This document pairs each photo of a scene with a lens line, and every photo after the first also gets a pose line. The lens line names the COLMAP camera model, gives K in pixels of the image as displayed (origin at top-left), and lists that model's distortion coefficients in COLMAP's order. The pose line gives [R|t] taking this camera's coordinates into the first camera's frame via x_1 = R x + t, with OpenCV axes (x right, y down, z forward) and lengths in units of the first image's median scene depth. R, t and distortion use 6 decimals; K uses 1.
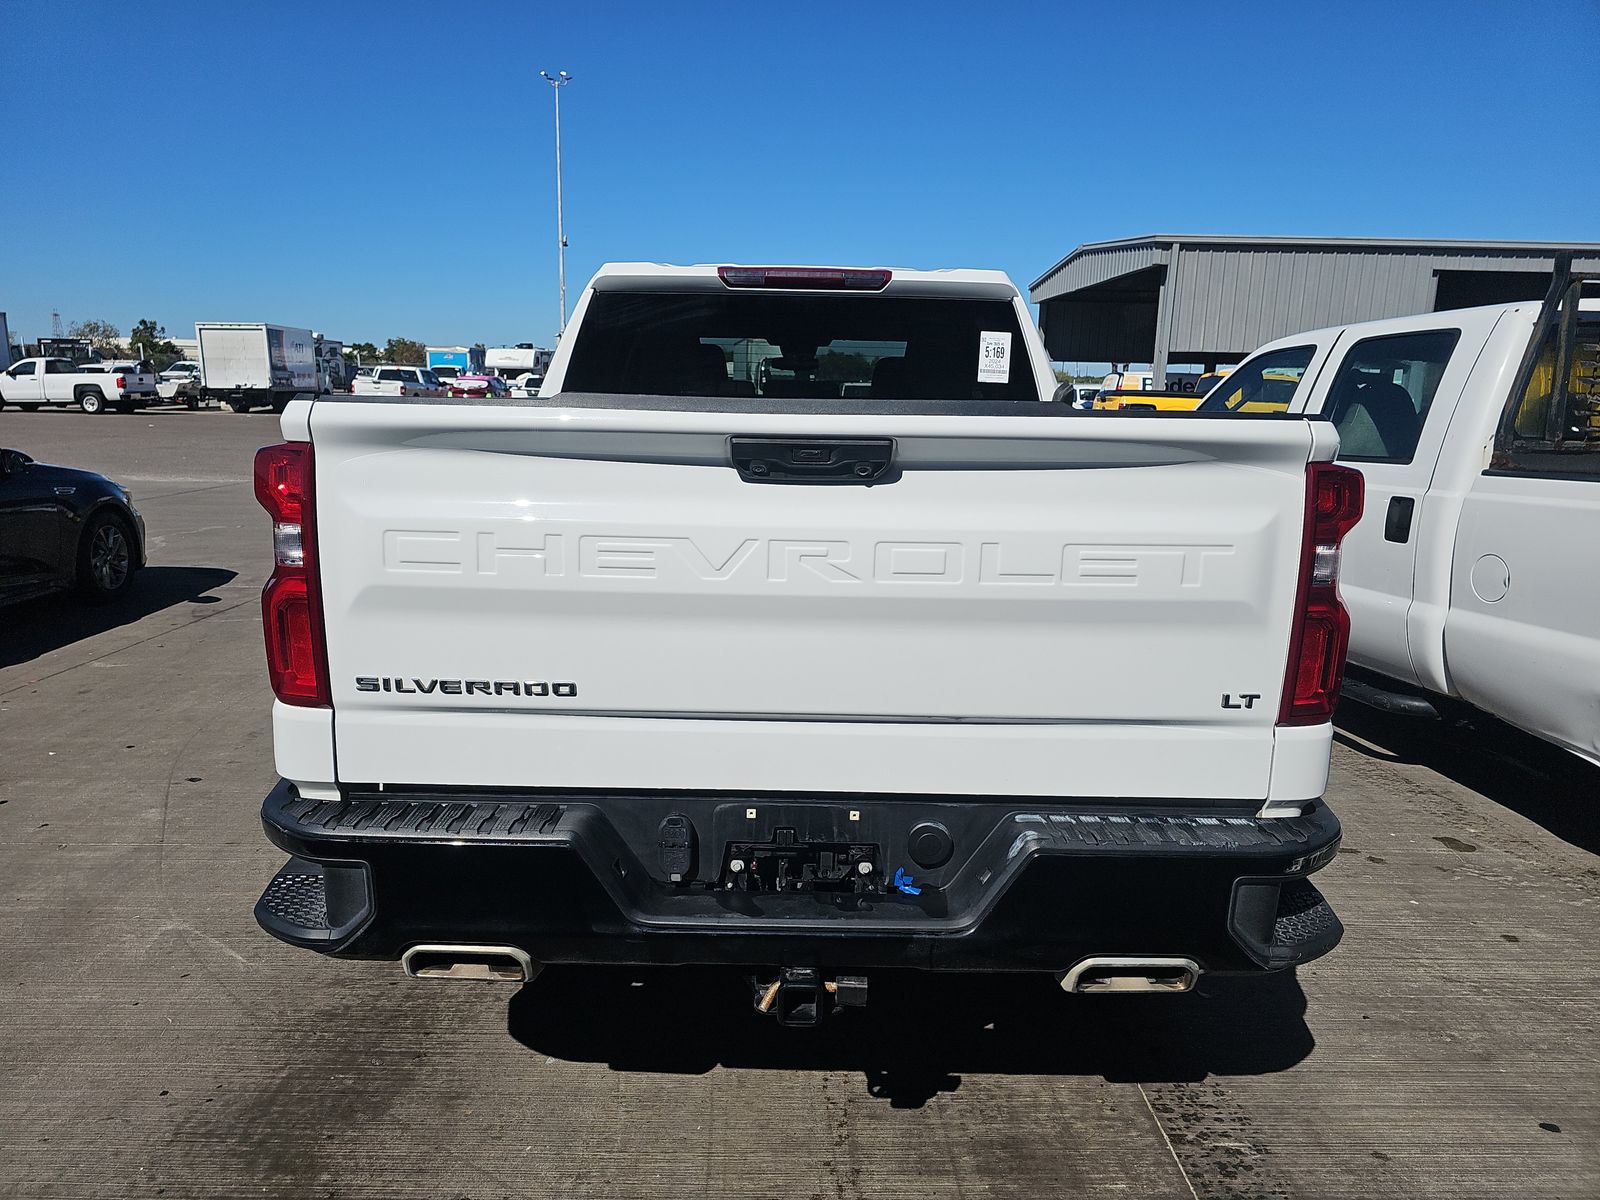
lens RADIAL K [[1052.1, 0, 792.5], [0, 1052.1, 598.8], [0, 0, 1]] dist [0.079478, -0.081514]
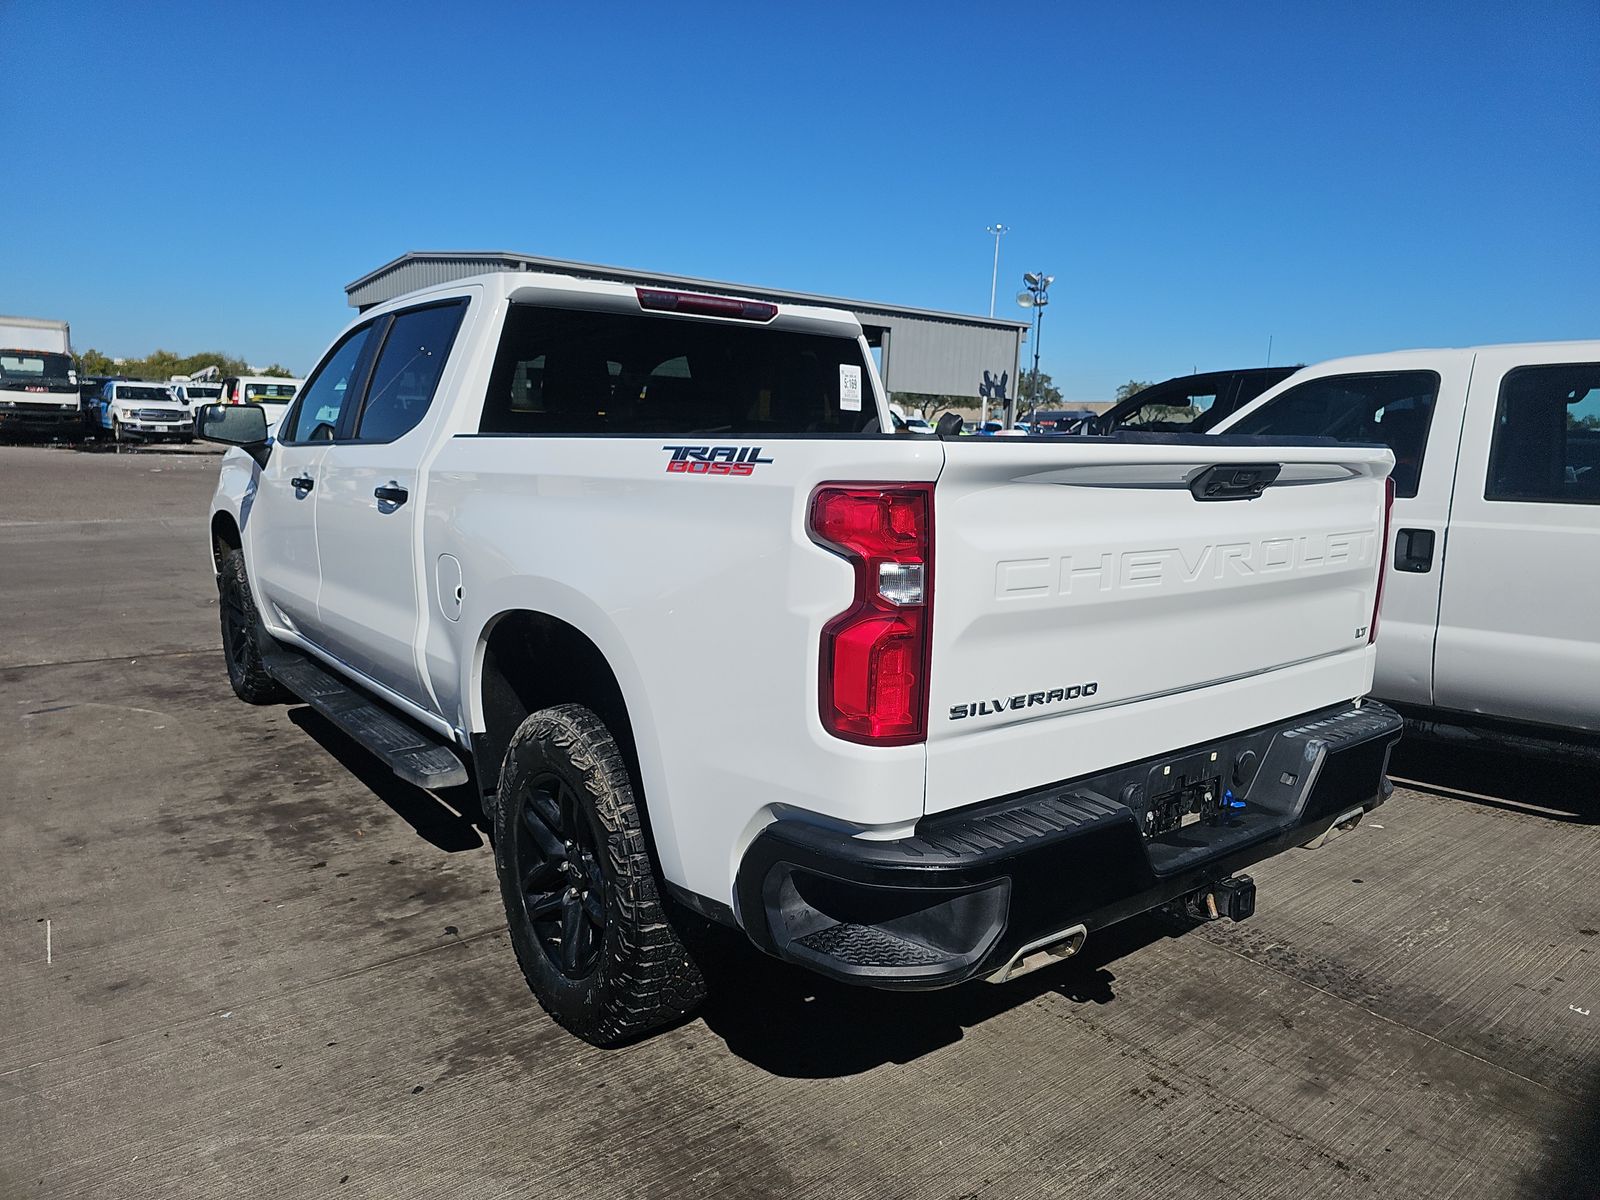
lens RADIAL K [[1062.1, 0, 800.0], [0, 1062.1, 600.0], [0, 0, 1]] dist [0.066472, -0.055997]
pose [[0.783745, -0.095431, 0.613707, -1.103438], [0.101078, 0.994550, 0.025568, -0.067908], [-0.612803, 0.041994, 0.789119, 0.261900]]
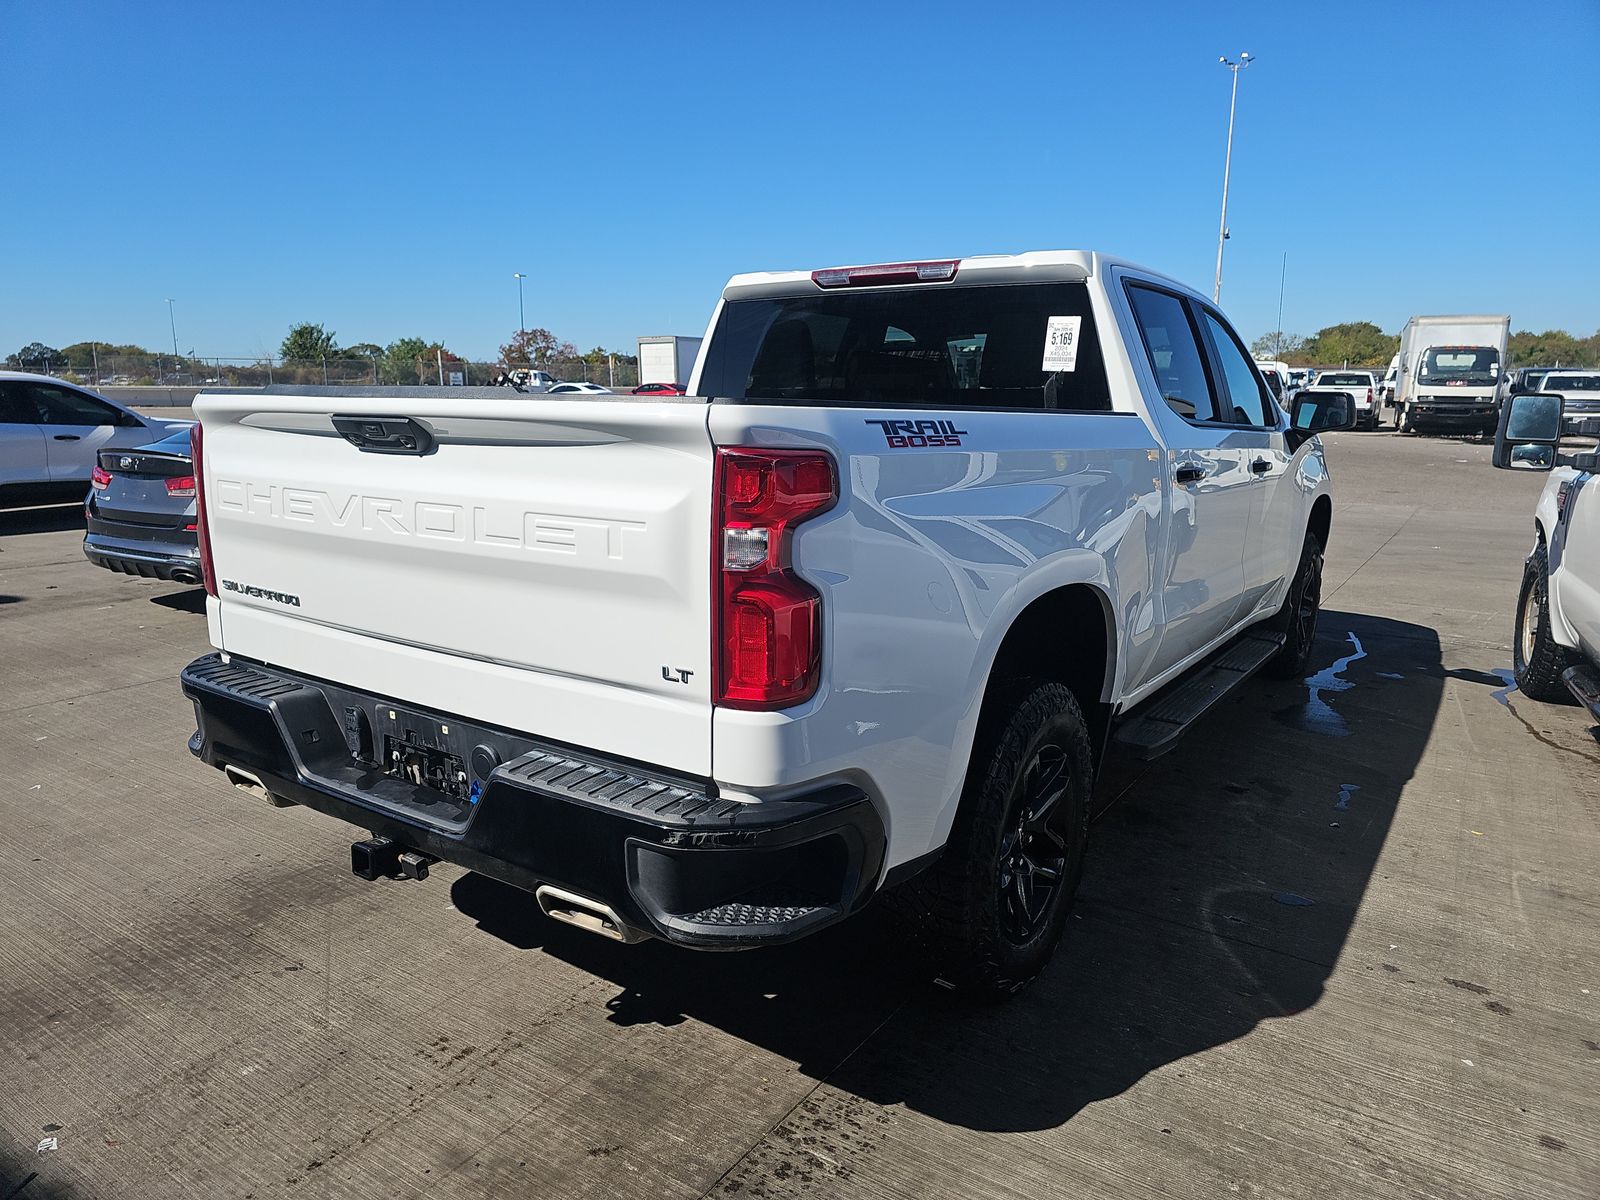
lens RADIAL K [[1062.1, 0, 800.0], [0, 1062.1, 600.0], [0, 0, 1]] dist [0.066472, -0.055997]
pose [[0.819103, 0.094529, -0.565804, 1.056832], [-0.096841, 0.994959, 0.026032, -0.014656], [0.565413, 0.033470, 0.824129, 0.205822]]
